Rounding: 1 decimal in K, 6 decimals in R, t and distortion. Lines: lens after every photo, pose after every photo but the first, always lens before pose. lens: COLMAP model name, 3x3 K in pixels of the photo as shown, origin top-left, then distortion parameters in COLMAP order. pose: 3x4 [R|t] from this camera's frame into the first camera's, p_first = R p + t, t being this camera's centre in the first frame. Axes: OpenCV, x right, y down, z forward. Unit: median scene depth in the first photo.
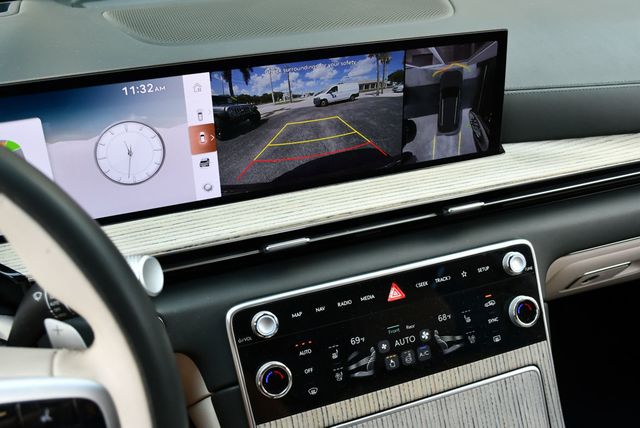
lens RADIAL K [[644.6, 0, 321.1], [0, 644.6, 211.2], [0, 0, 1]] dist [-0.086483, 0.000000]
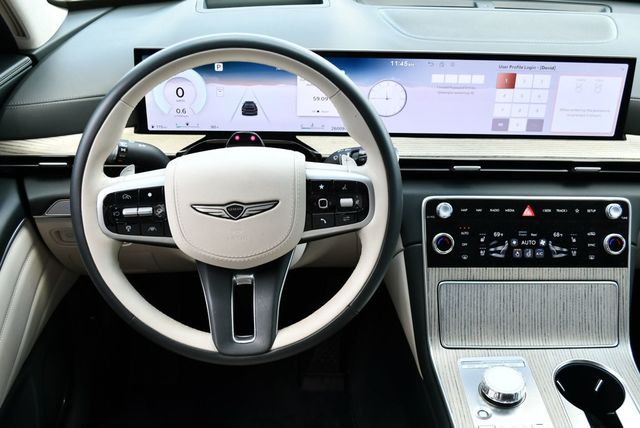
lens RADIAL K [[694.8, 0, 344.0], [0, 694.8, 204.8], [0, 0, 1]] dist [-0.072203, 0.000000]
pose [[0.946117, 0.187571, -0.263970, 0.132358], [-0.187588, 0.981920, 0.025381, 0.152840], [0.263958, 0.025504, 0.964197, -0.774294]]
